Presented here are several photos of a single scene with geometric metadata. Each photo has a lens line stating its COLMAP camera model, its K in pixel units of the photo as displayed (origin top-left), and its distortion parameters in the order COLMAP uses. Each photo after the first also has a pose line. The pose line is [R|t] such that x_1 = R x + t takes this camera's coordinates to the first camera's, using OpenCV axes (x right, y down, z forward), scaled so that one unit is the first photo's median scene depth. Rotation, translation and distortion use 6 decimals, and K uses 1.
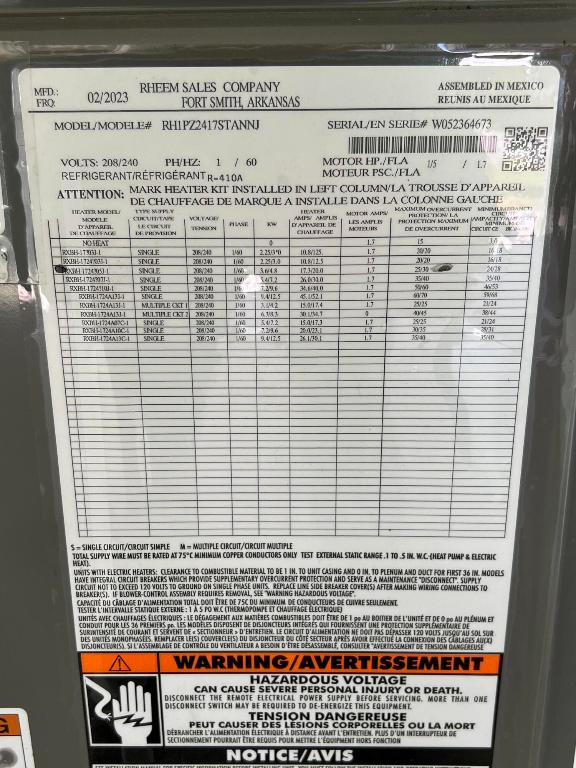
lens RADIAL K [[822.5, 0, 288.2], [0, 822.5, 385.3], [0, 0, 1]] dist [0.018528, 0.000000]
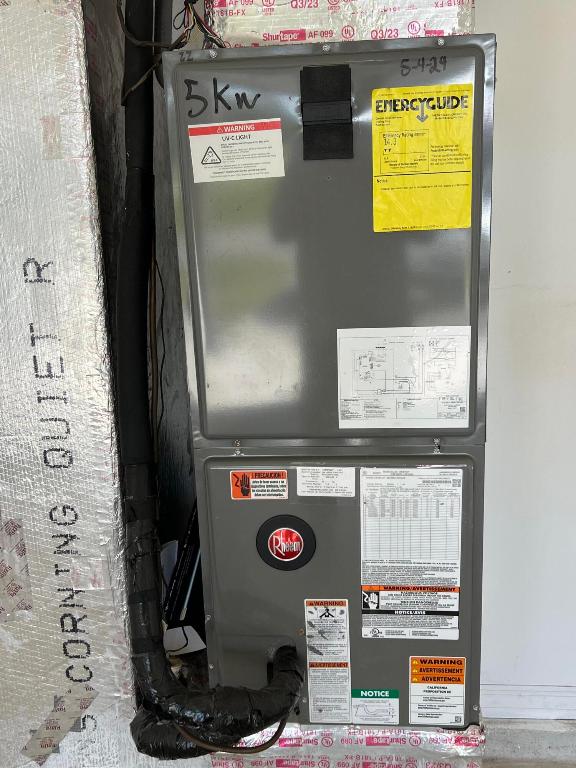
lens RADIAL K [[822.5, 0, 287.4], [0, 822.5, 382.3], [0, 0, 1]] dist [0.018528, 0.000000]
pose [[0.995481, -0.004996, -0.094830, -0.226907], [-0.001762, 0.997471, -0.071047, -0.440738], [0.094945, 0.070893, 0.992955, -3.470406]]
